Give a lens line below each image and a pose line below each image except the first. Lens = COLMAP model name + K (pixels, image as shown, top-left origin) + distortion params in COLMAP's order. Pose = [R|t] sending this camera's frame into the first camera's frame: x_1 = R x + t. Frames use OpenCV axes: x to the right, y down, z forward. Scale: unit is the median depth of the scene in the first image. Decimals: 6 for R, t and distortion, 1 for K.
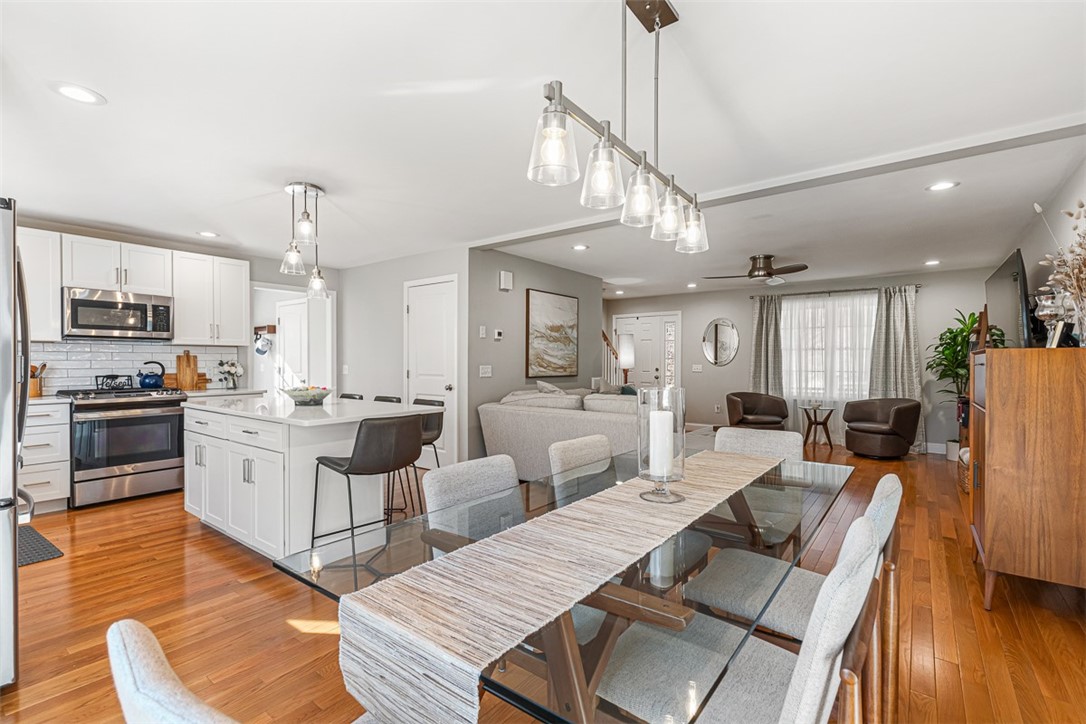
lens RADIAL K [[488.0, 0, 544.4], [0, 488.0, 364.9], [0, 0, 1]] dist [0.000540, 0.000113]
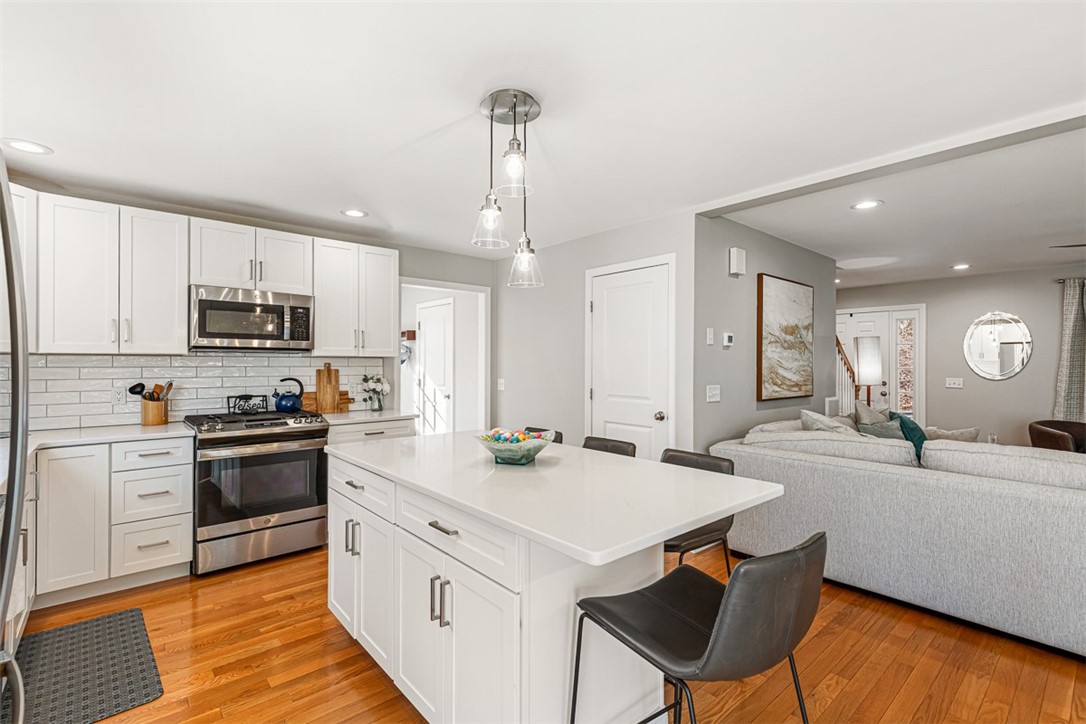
lens RADIAL K [[493.4, 0, 543.0], [0, 493.4, 362.0], [0, 0, 1]] dist [0.000380, -0.000153]
pose [[0.978575, 0.000683, -0.205892, -0.237676], [-0.003058, 0.999932, -0.011214, -0.025504], [0.205870, 0.011603, 0.978511, 0.303055]]
